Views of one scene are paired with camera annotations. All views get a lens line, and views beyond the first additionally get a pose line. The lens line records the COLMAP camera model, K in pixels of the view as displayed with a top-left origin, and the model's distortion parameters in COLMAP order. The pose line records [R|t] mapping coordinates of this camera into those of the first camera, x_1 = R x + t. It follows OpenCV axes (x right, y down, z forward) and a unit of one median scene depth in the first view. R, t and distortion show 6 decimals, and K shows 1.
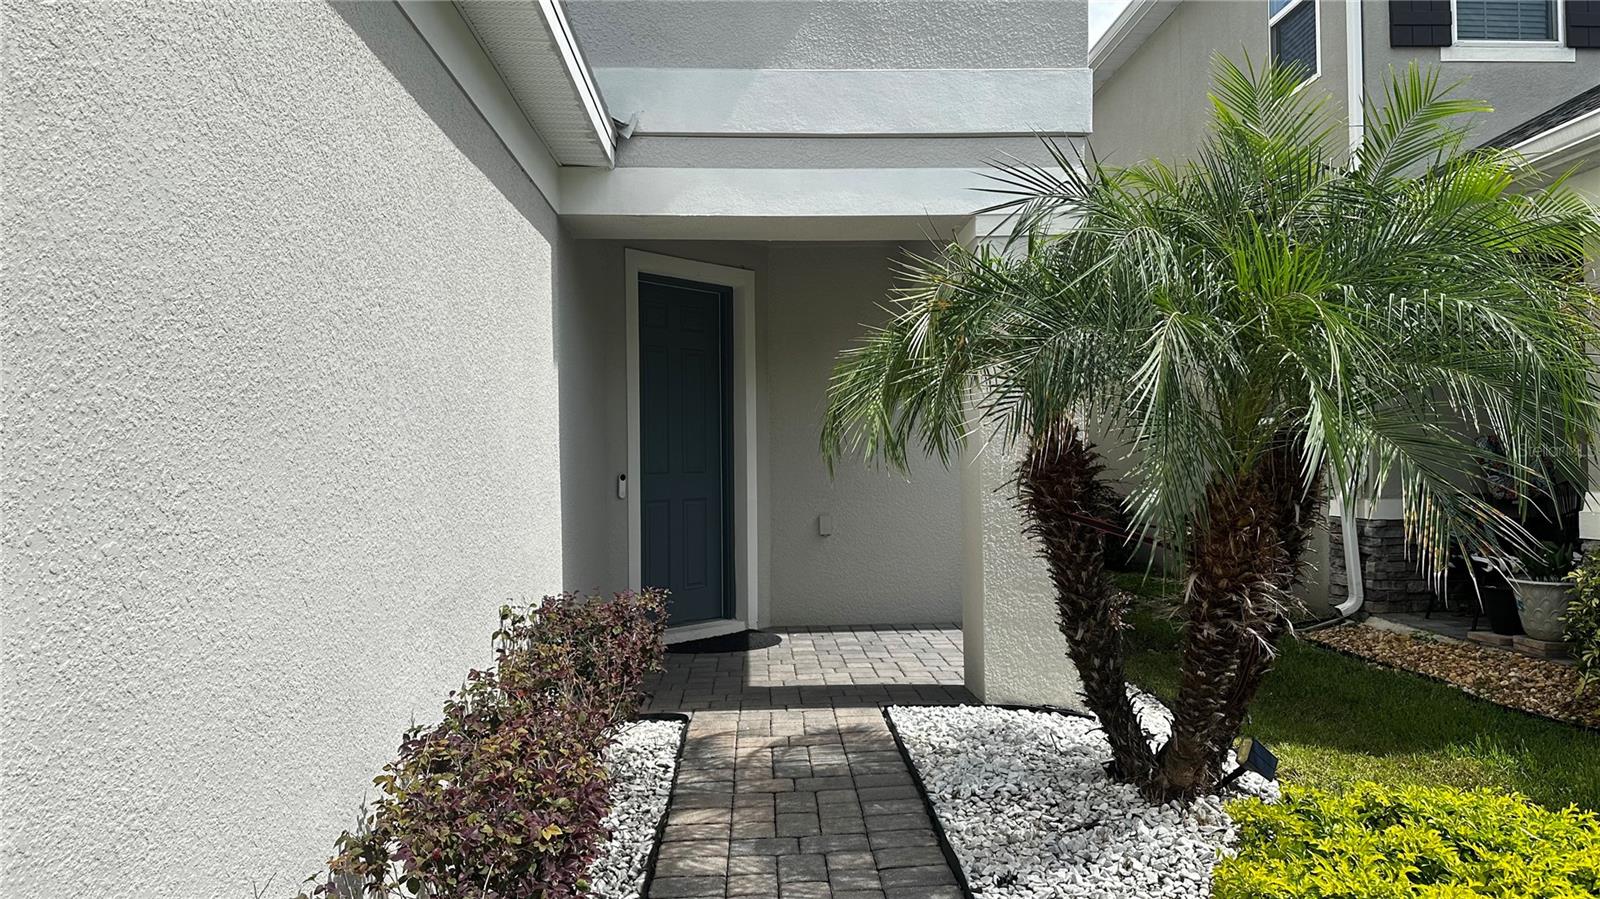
lens RADIAL K [[1180.1, 0, 800.0], [0, 1180.1, 449.5], [0, 0, 1]] dist [0.000554, 0.000032]
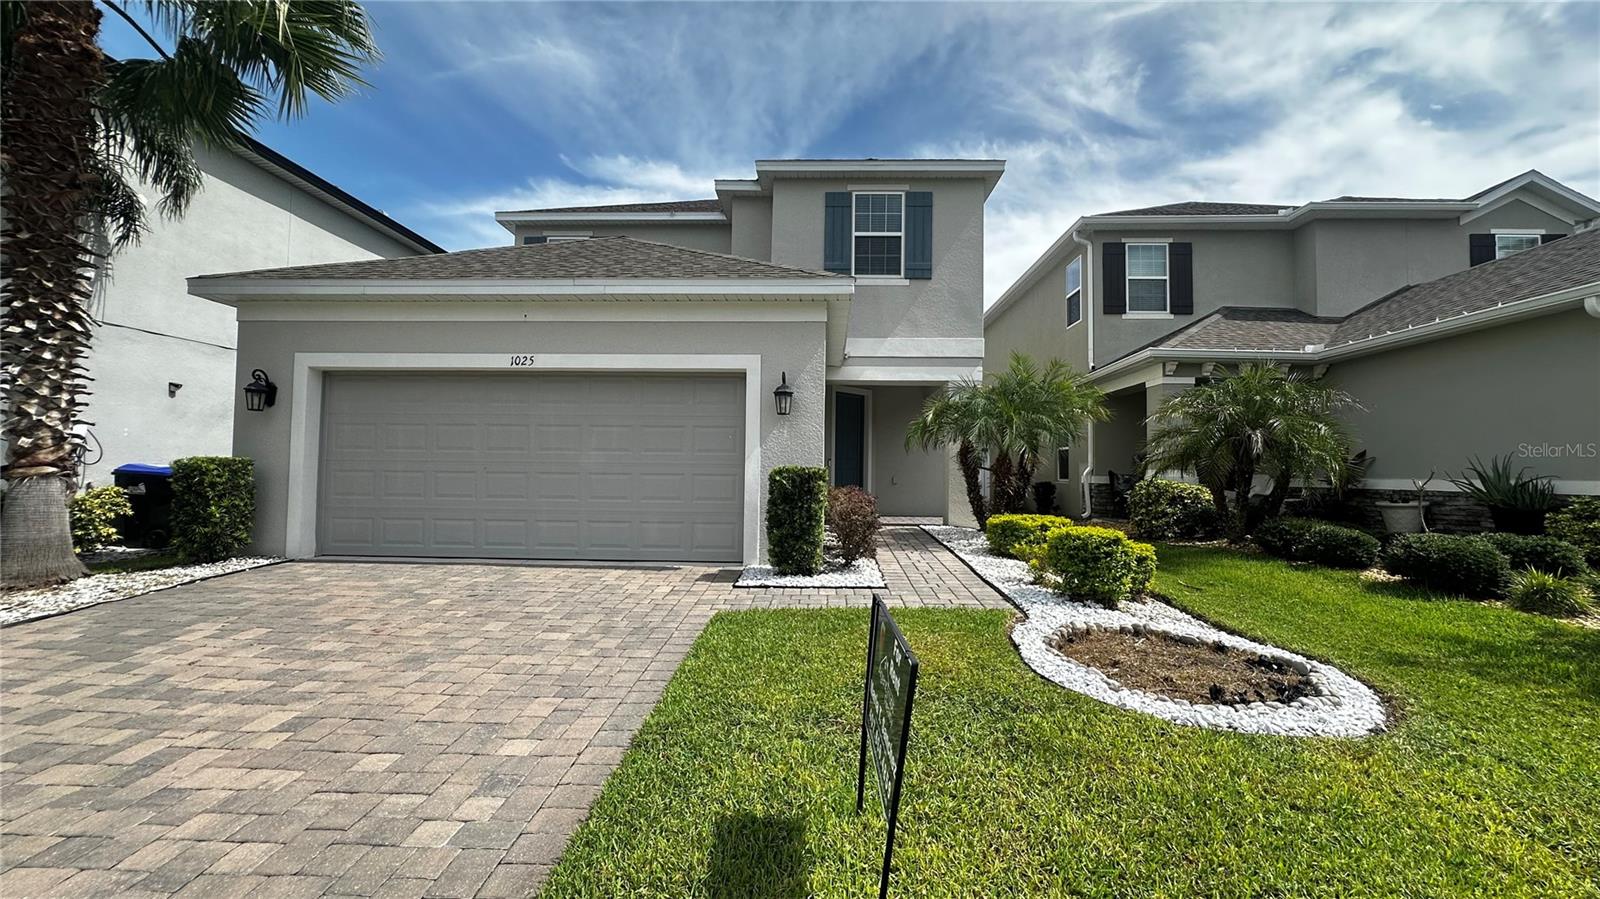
lens RADIAL K [[642.0, 0, 801.0], [0, 642.0, 449.2], [0, 0, 1]] dist [-0.002975, 0.000345]
pose [[0.995657, 0.021609, -0.090556, -0.098760], [-0.023952, 0.999404, -0.024870, 0.049763], [0.089965, 0.026931, 0.995581, -0.842490]]
